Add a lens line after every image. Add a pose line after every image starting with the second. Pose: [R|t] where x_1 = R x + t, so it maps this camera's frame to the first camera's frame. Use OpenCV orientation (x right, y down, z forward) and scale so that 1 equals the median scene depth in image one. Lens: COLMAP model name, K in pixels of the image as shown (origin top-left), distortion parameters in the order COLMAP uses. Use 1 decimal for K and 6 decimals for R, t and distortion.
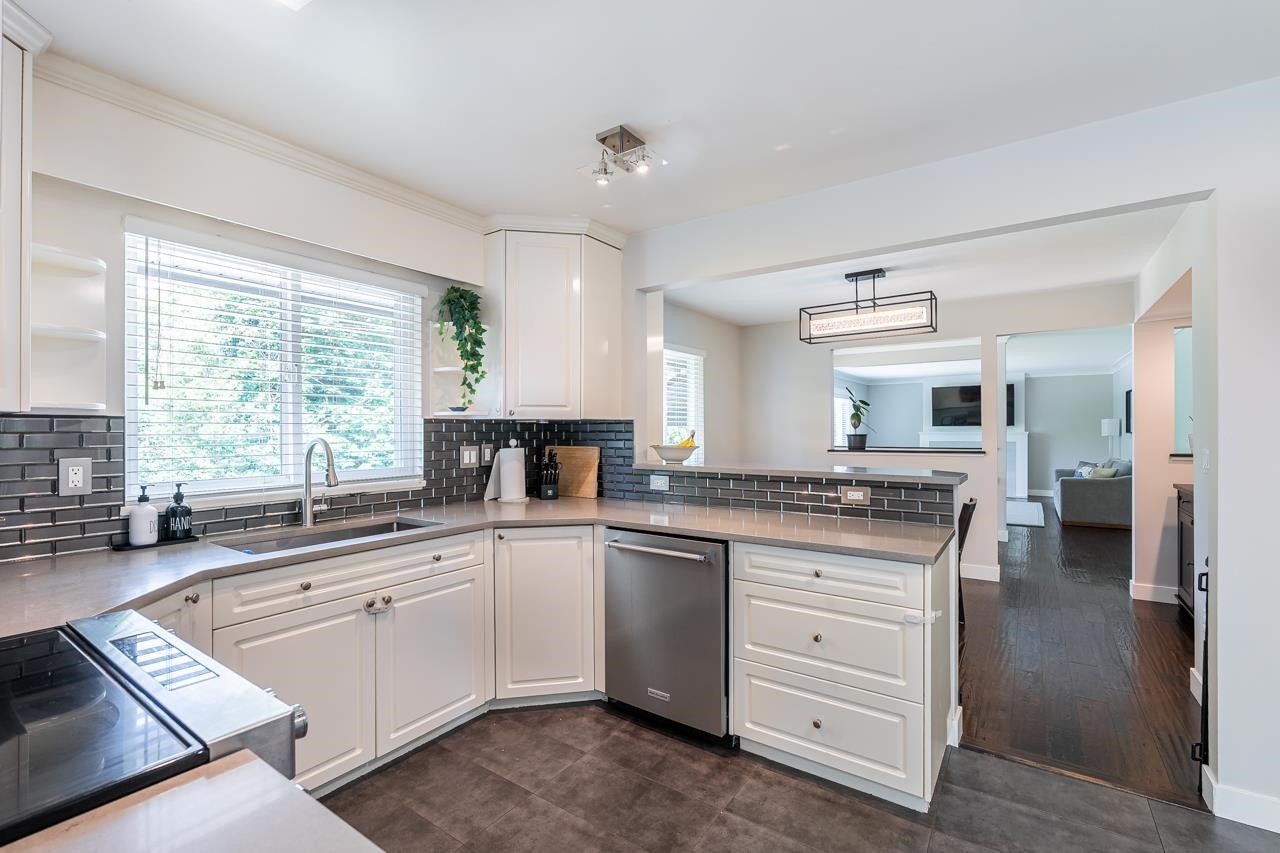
lens RADIAL K [[559.6, 0, 638.3], [0, 559.6, 430.9], [0, 0, 1]] dist [-0.007378, 0.001697]
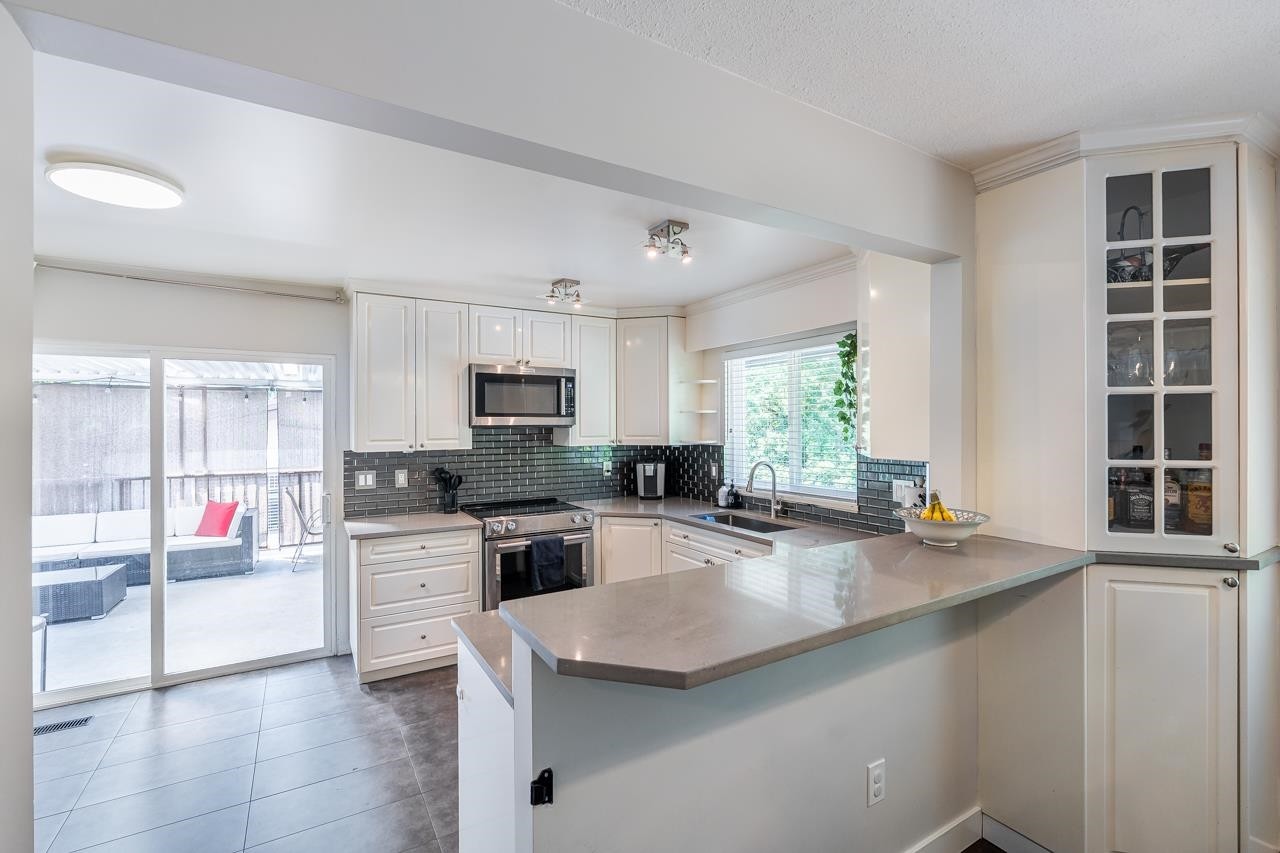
lens RADIAL K [[559.6, 0, 640.1], [0, 559.6, 424.9], [0, 0, 1]] dist [-0.007378, 0.001697]
pose [[-0.406052, 0.004905, -0.913837, 0.942335], [0.004940, 0.999983, 0.003172, -0.090440], [0.913836, -0.003227, -0.406070, 1.236396]]
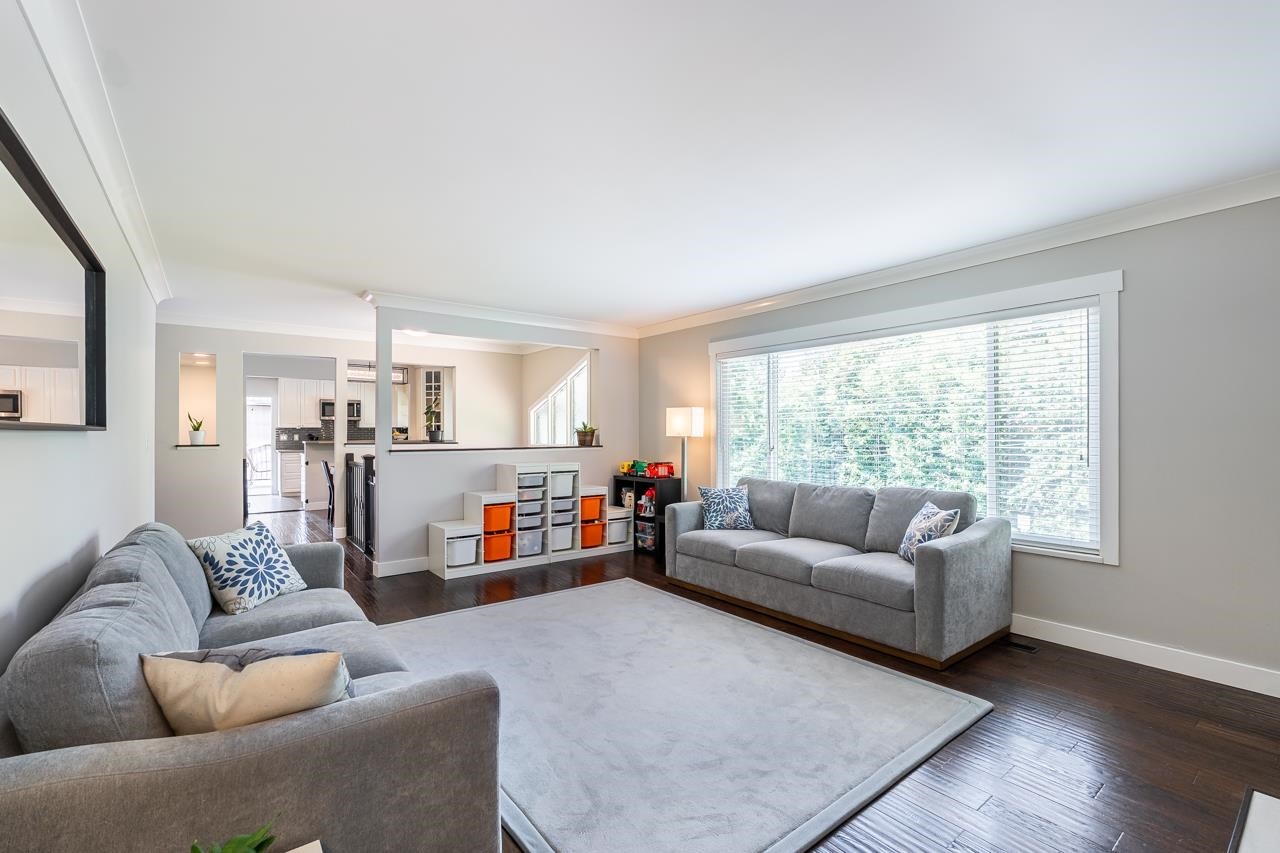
lens RADIAL K [[559.6, 0, 644.4], [0, 559.6, 428.5], [0, 0, 1]] dist [-0.007378, 0.001697]
pose [[-0.301299, 0.004158, -0.953521, 3.323809], [0.008427, 0.999963, 0.001697, 0.002539], [0.953493, -0.007524, -0.301322, 4.131124]]
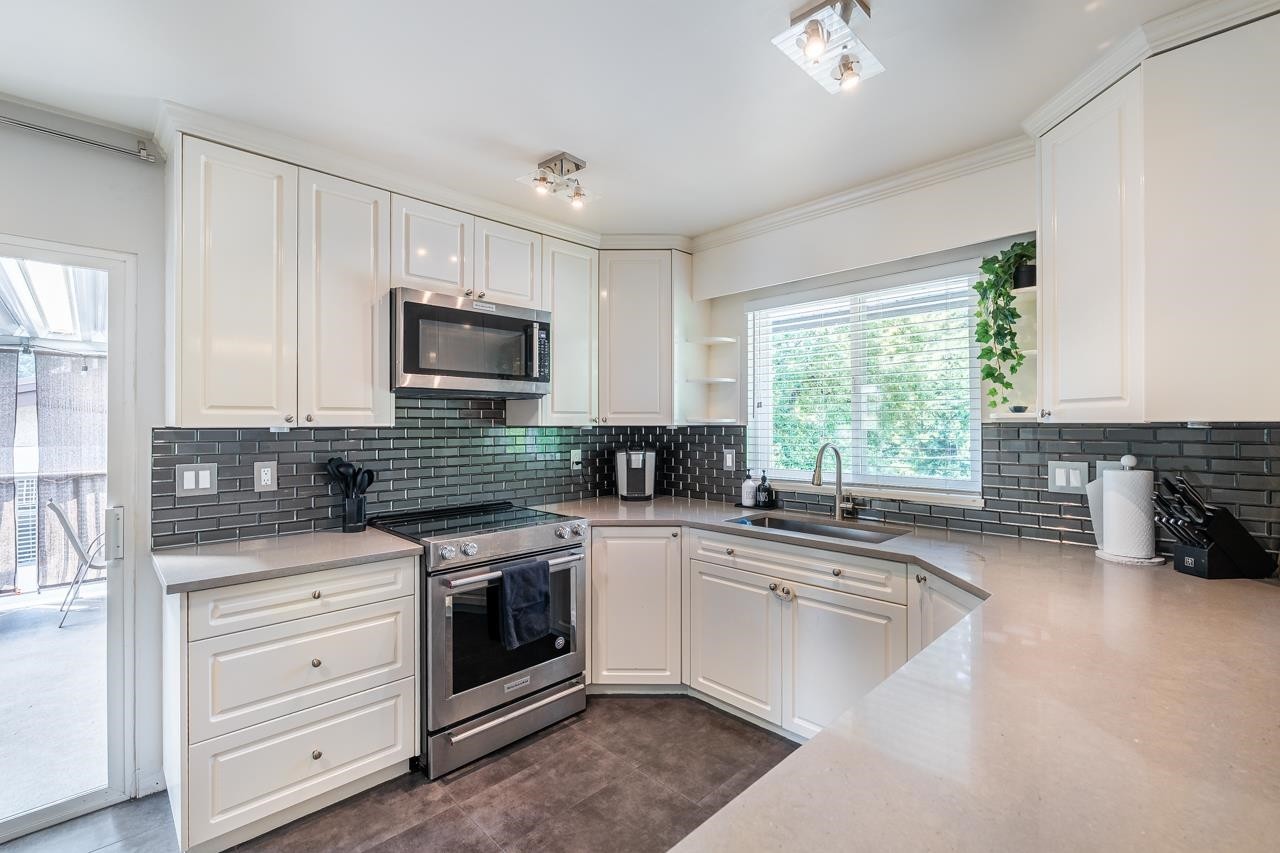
lens RADIAL K [[559.6, 0, 642.2], [0, 559.6, 423.9], [0, 0, 1]] dist [-0.007378, 0.001697]
pose [[-0.183264, 0.000432, -0.983064, 0.583581], [0.001872, 0.999998, 0.000091, -0.024911], [0.983062, -0.001824, -0.183264, 0.777867]]
